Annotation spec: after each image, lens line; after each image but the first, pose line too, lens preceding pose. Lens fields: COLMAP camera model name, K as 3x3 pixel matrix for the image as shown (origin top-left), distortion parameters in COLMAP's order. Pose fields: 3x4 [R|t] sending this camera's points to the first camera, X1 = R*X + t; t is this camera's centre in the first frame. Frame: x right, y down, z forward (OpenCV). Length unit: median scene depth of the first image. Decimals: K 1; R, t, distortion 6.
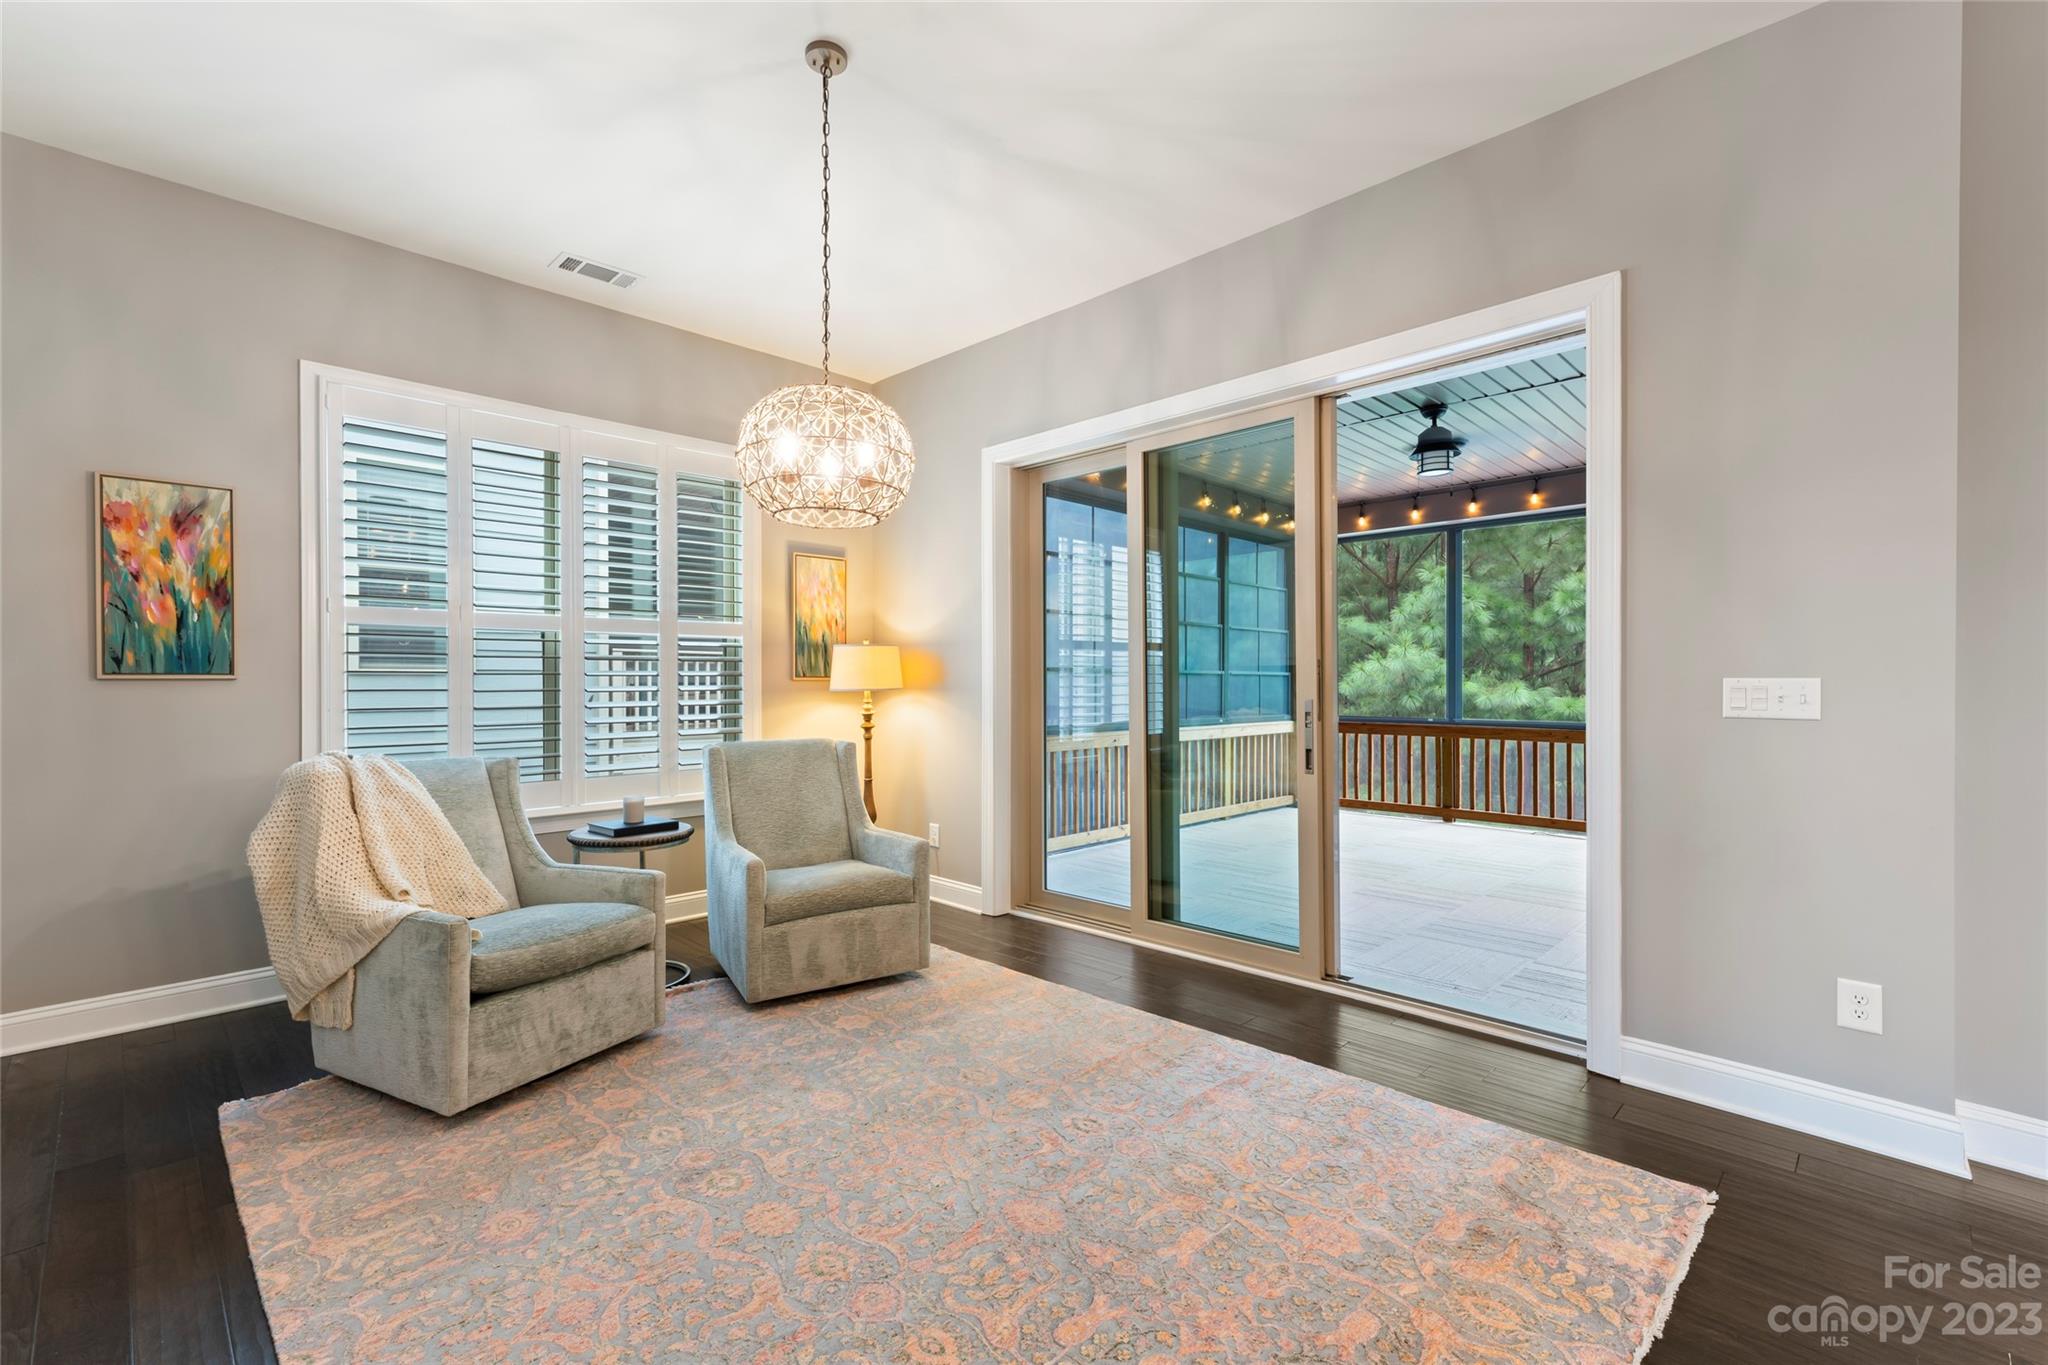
lens RADIAL K [[893.8, 0, 1014.4], [0, 893.8, 684.5], [0, 0, 1]] dist [0.011374, 0.000312]
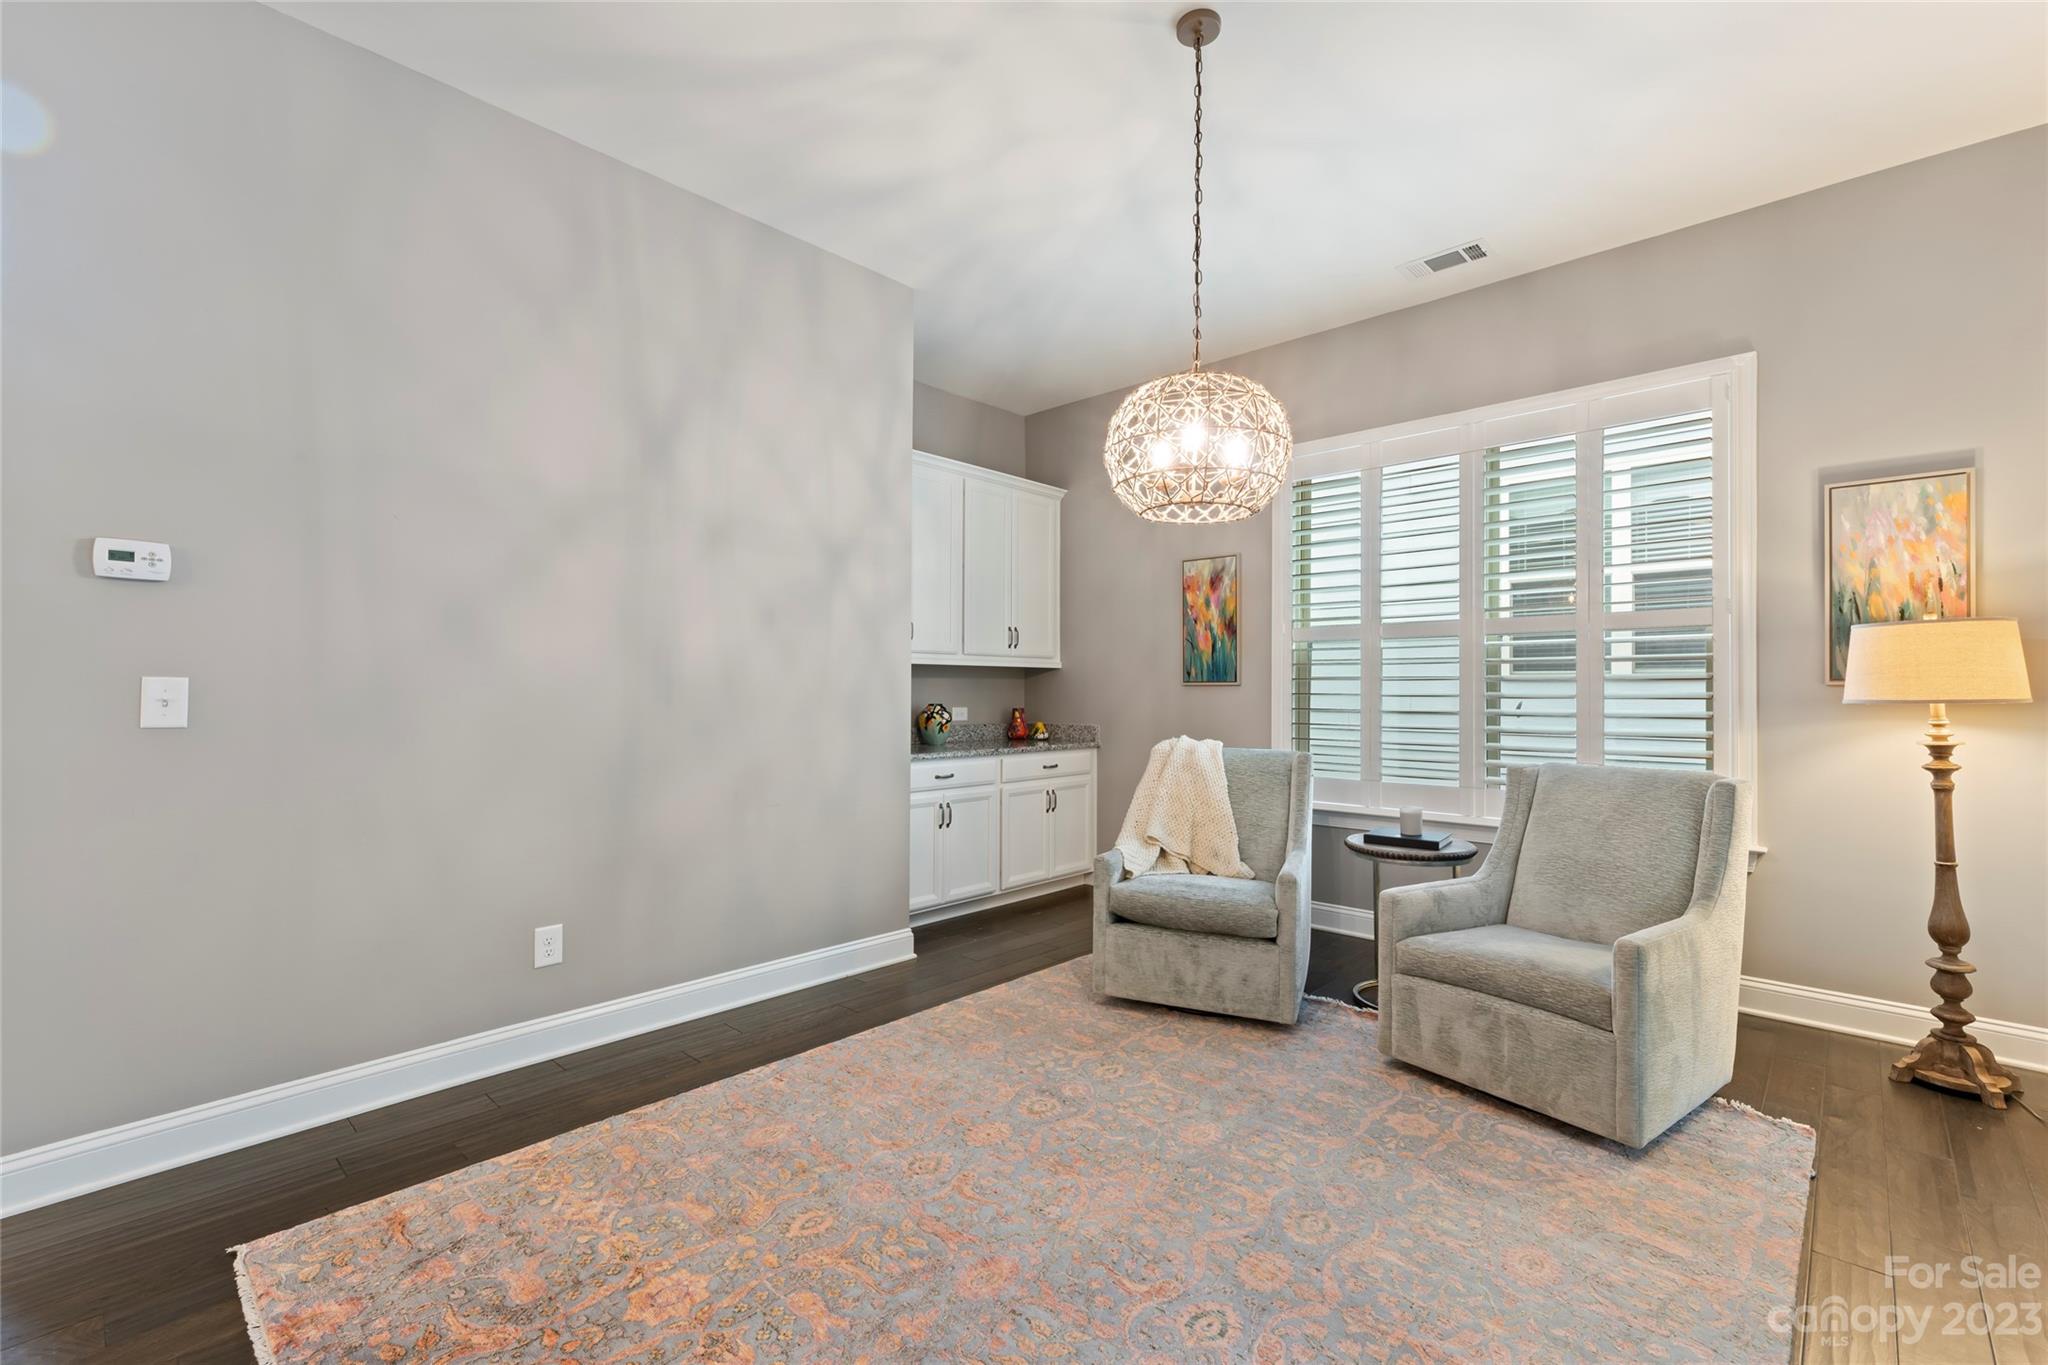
lens RADIAL K [[893.8, 0, 1019.0], [0, 893.8, 685.8], [0, 0, 1]] dist [0.011374, 0.000312]
pose [[0.038561, -0.000318, -0.999256, 0.579073], [-0.003079, 0.999995, -0.000437, -0.003465], [0.999252, 0.003093, 0.038560, 0.615667]]
